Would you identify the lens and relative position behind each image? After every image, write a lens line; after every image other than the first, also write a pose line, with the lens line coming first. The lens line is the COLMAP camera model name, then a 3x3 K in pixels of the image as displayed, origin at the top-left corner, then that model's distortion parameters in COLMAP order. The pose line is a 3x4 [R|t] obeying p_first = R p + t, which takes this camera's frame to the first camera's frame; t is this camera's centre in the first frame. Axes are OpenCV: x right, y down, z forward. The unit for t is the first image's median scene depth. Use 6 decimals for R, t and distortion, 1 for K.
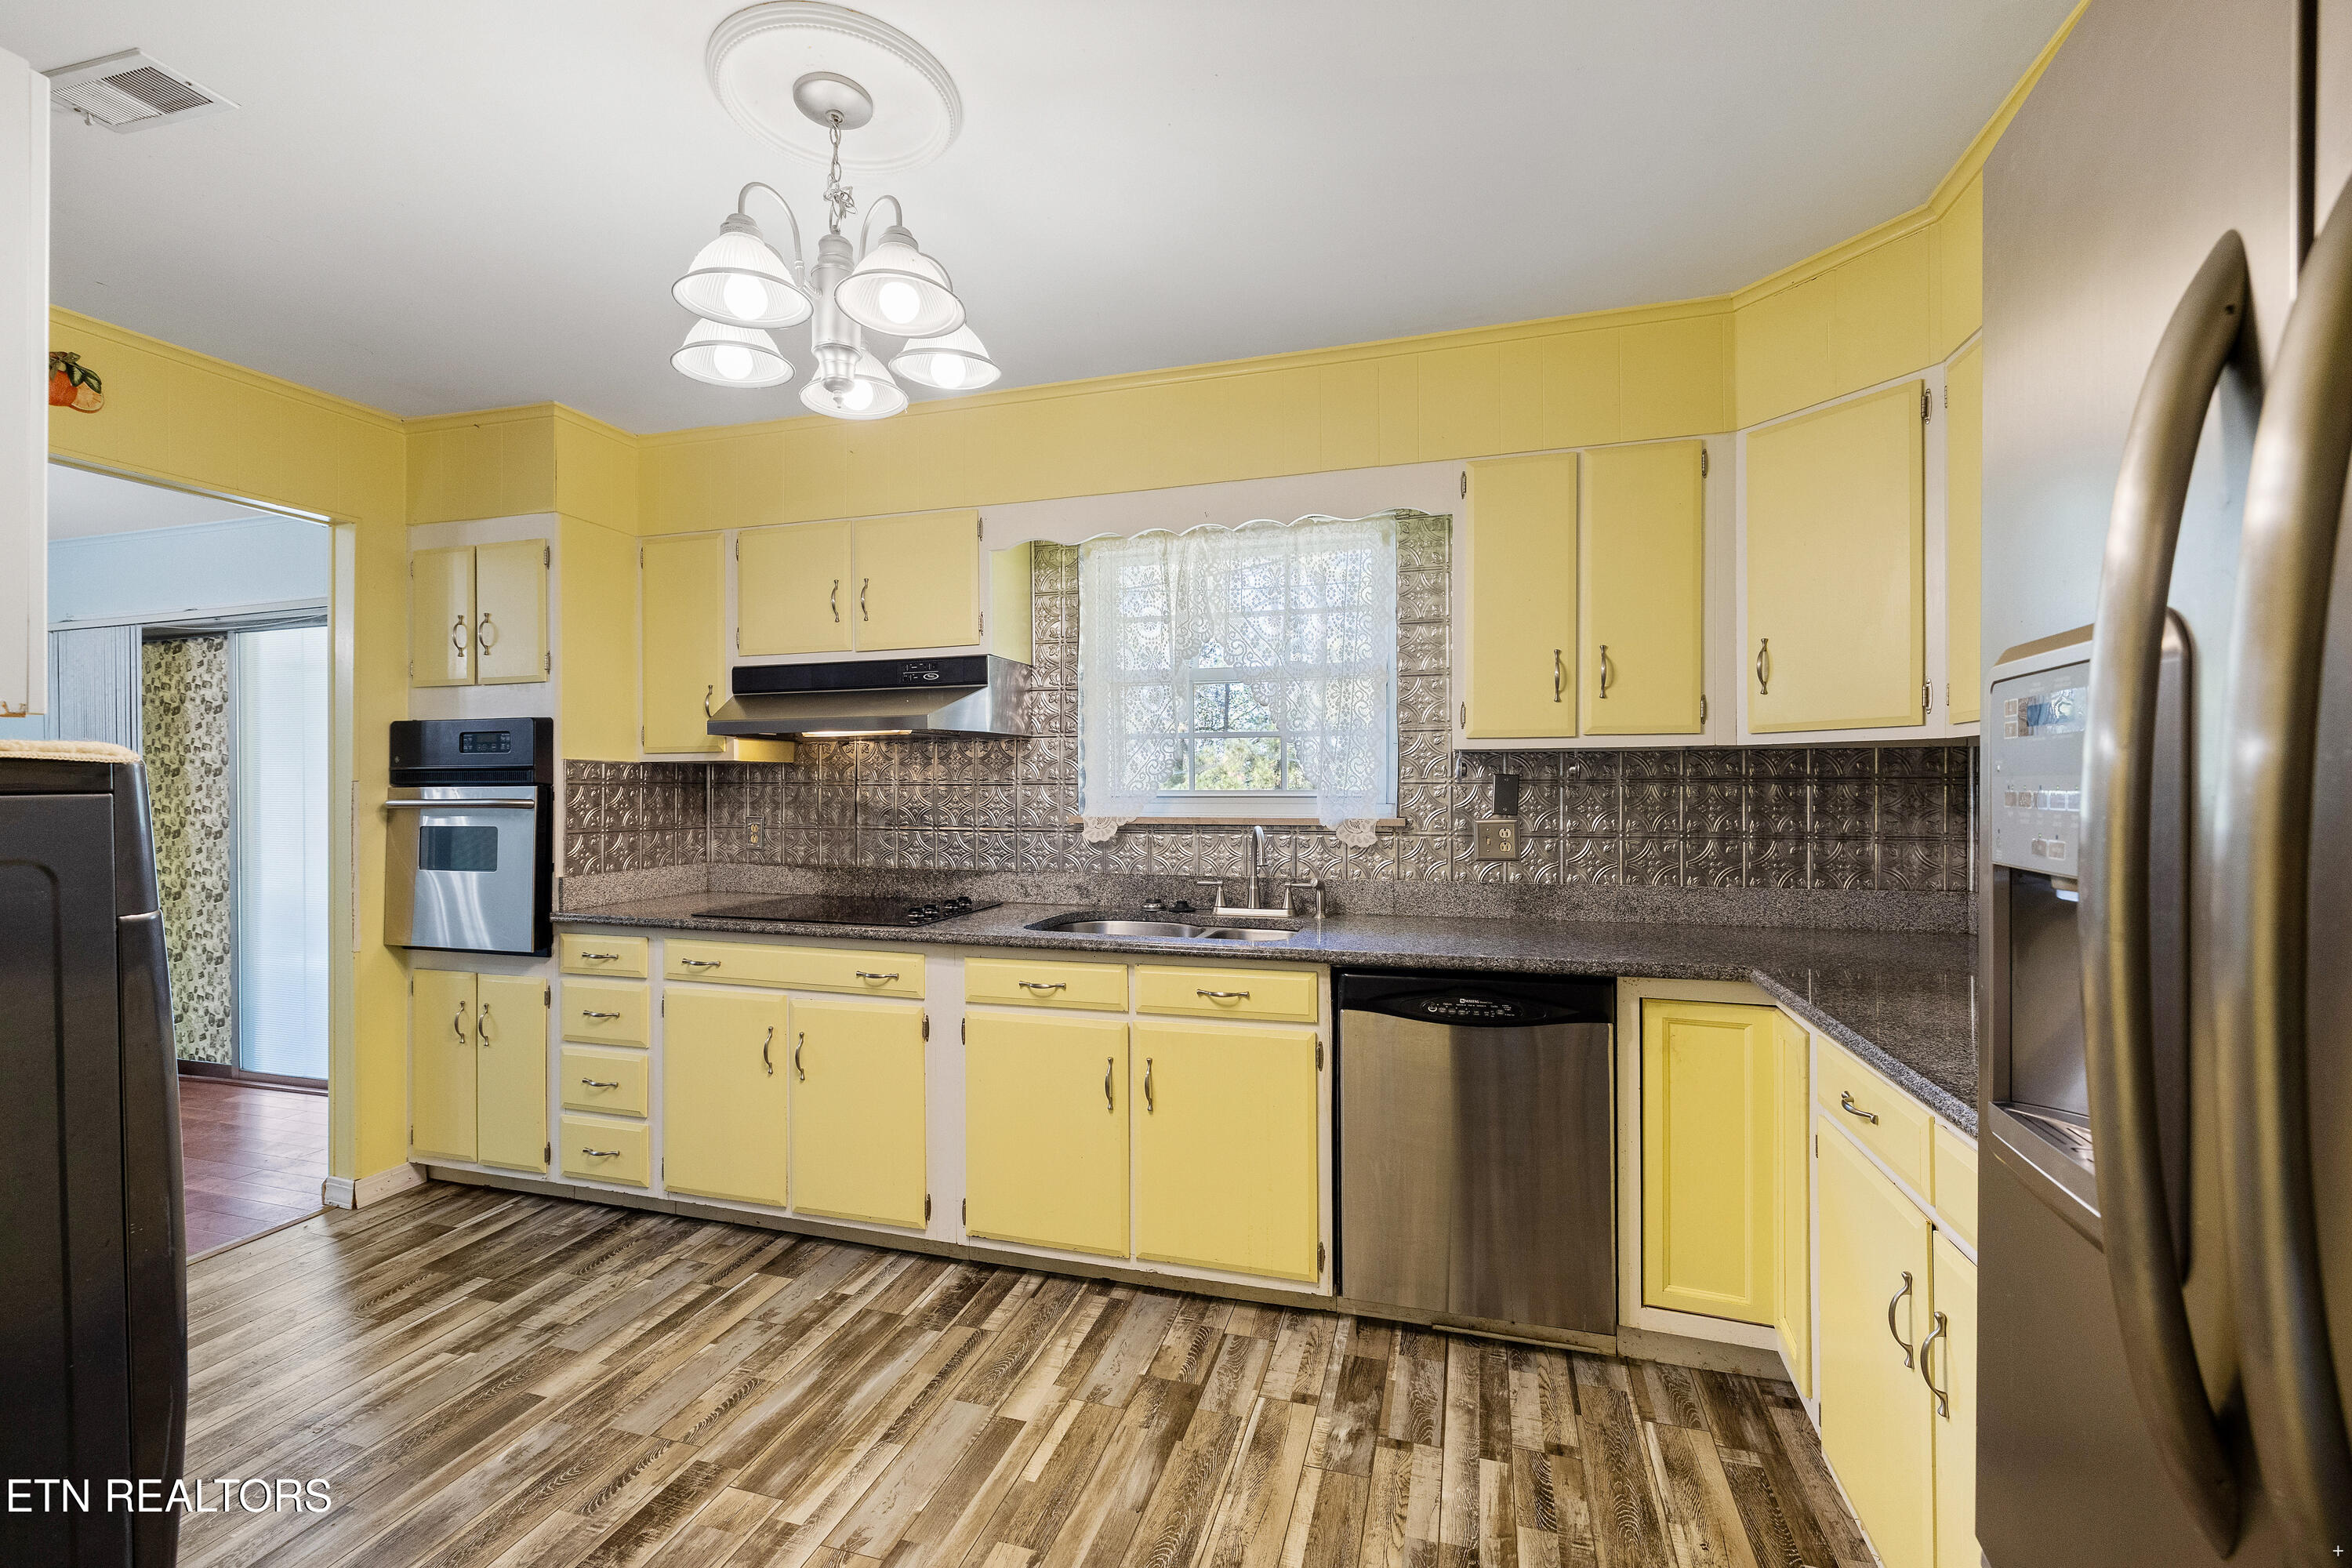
lens RADIAL K [[1007.9, 0, 1163.2], [0, 1007.9, 817.9], [0, 0, 1]] dist [-0.000065, 0.000058]
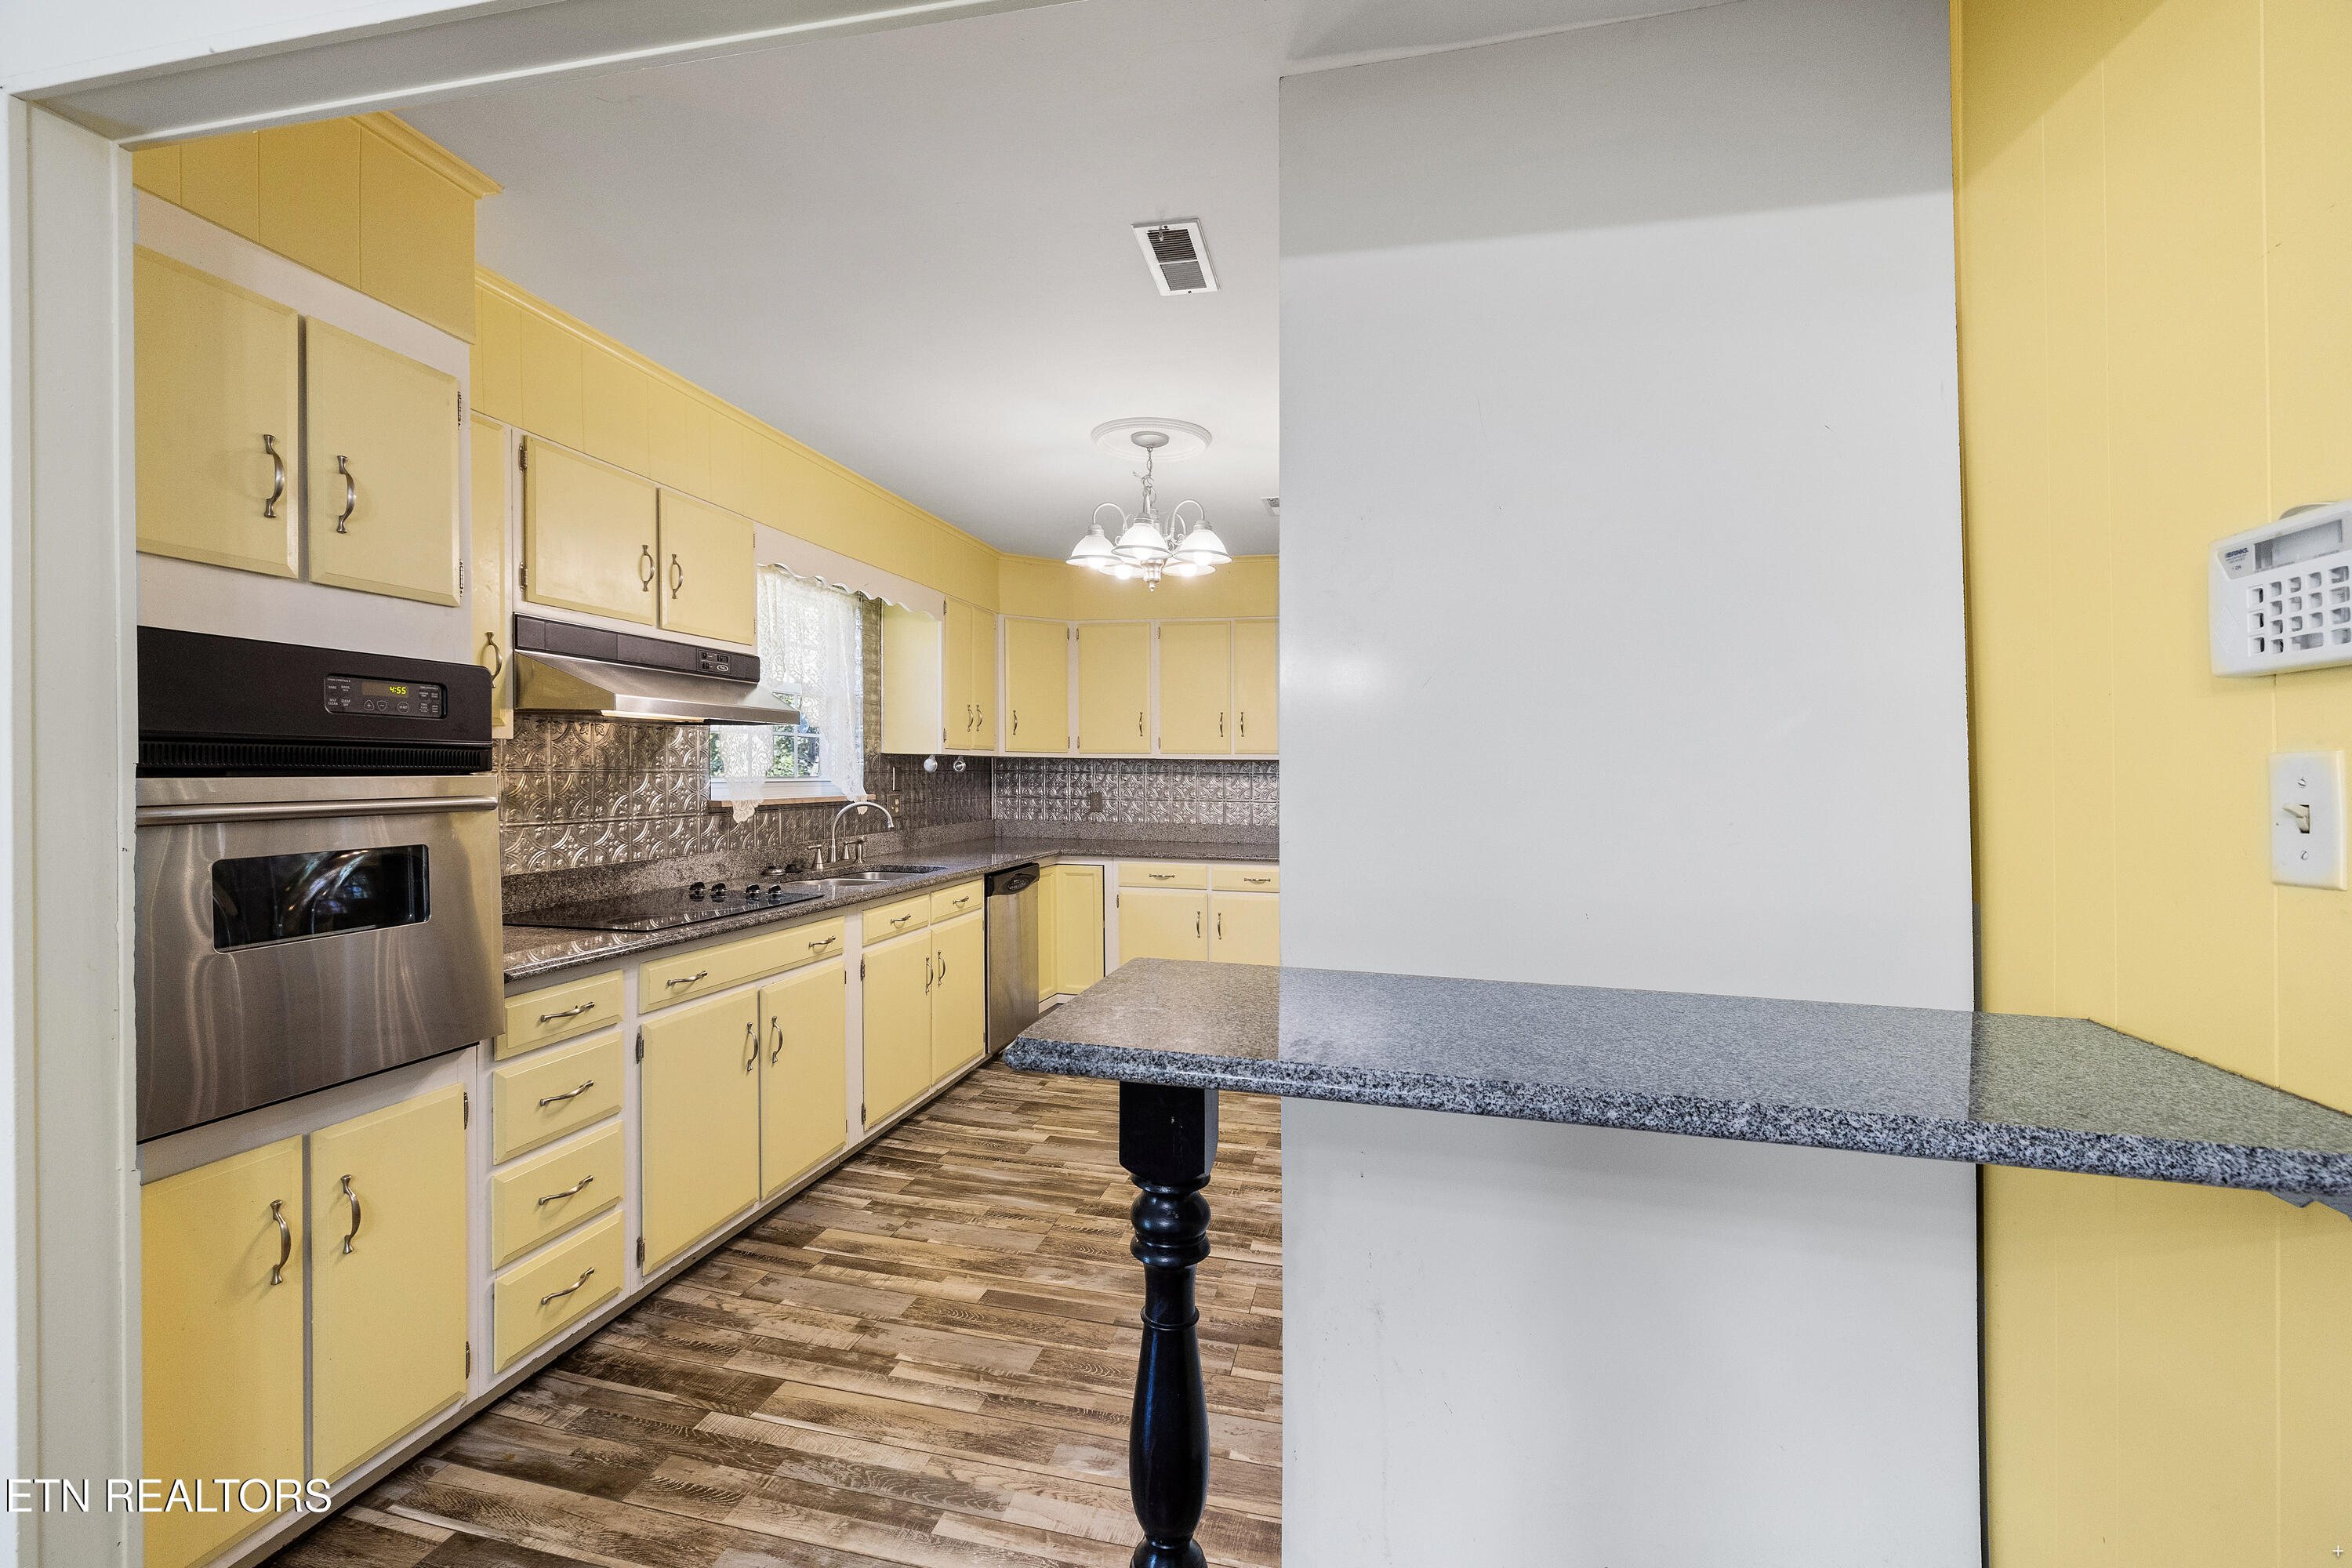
lens RADIAL K [[964.2, 0, 1204.7], [0, 964.2, 809.2], [0, 0, 1]] dist [0.000069, -0.000120]
pose [[-0.090814, -0.037613, 0.995157, -1.533055], [0.022437, 0.998956, 0.039804, -0.029333], [-0.995615, 0.025943, -0.089876, 0.728099]]
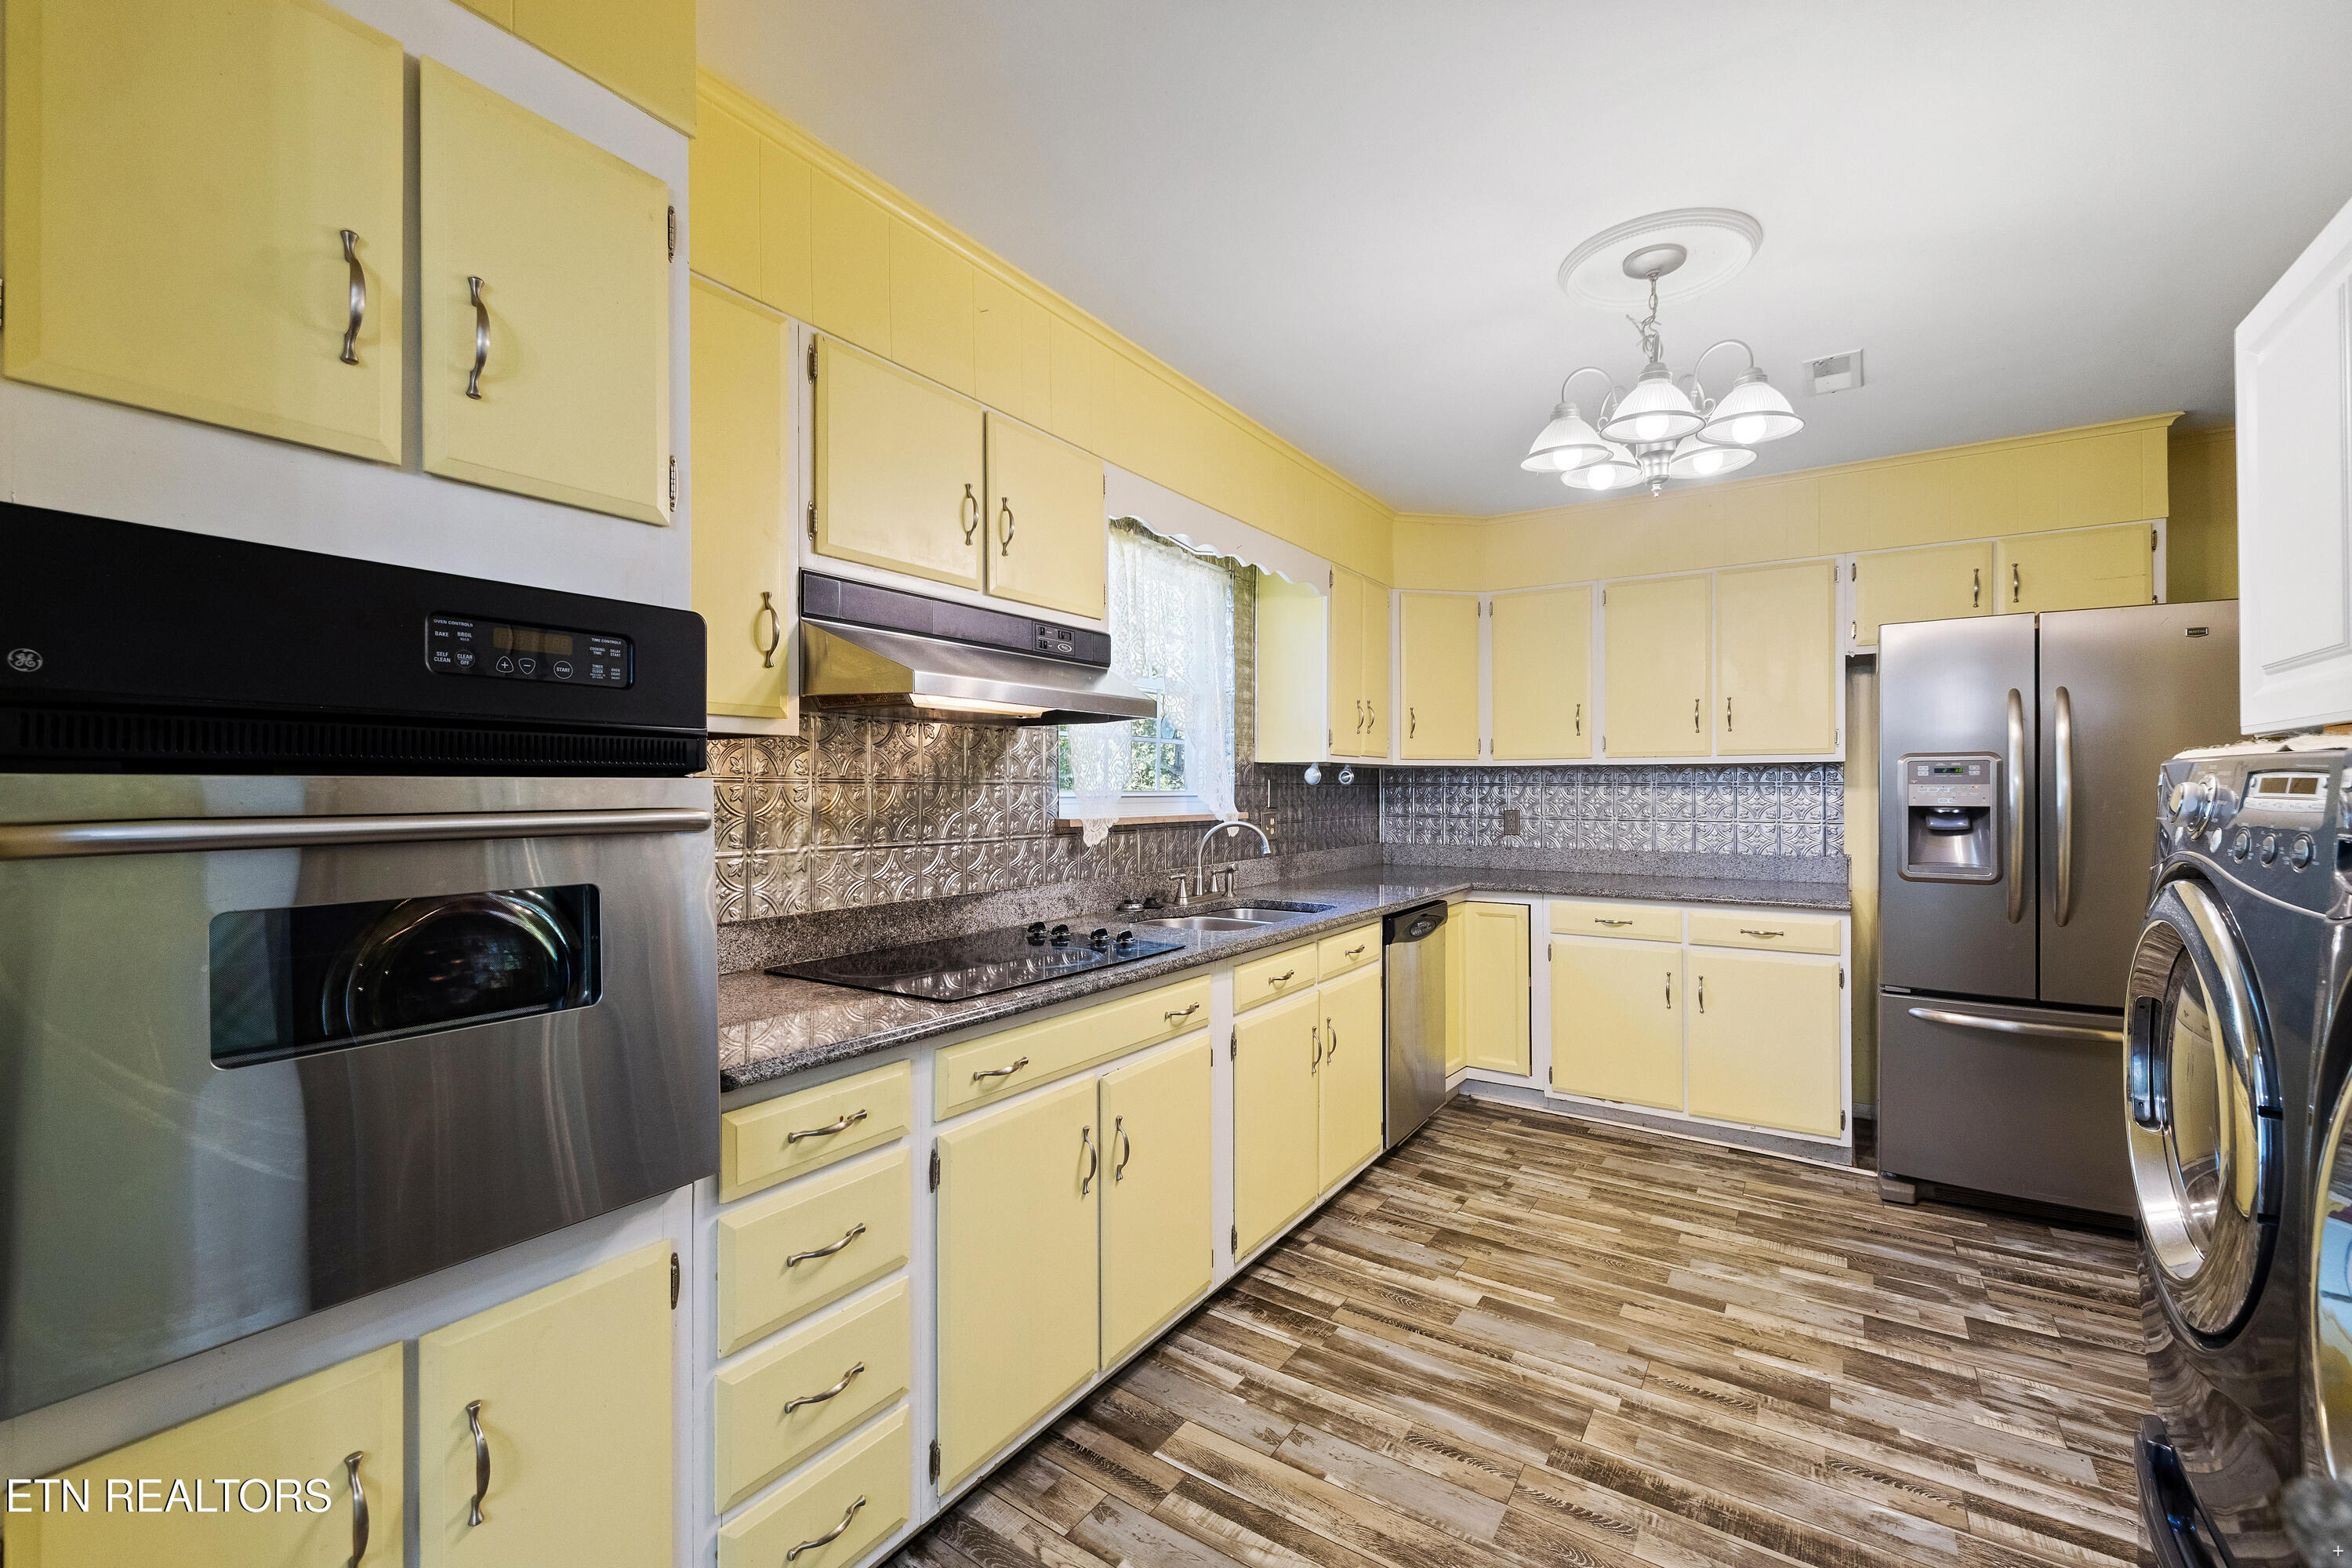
lens RADIAL K [[984.5, 0, 1215.8], [0, 984.5, 814.2], [0, 0, 1]] dist [-0.002345, -0.000126]
pose [[0.262655, -0.021435, 0.964652, -1.161492], [0.031360, 0.999415, 0.013669, -0.018506], [-0.964380, 0.026662, 0.263174, 0.826132]]
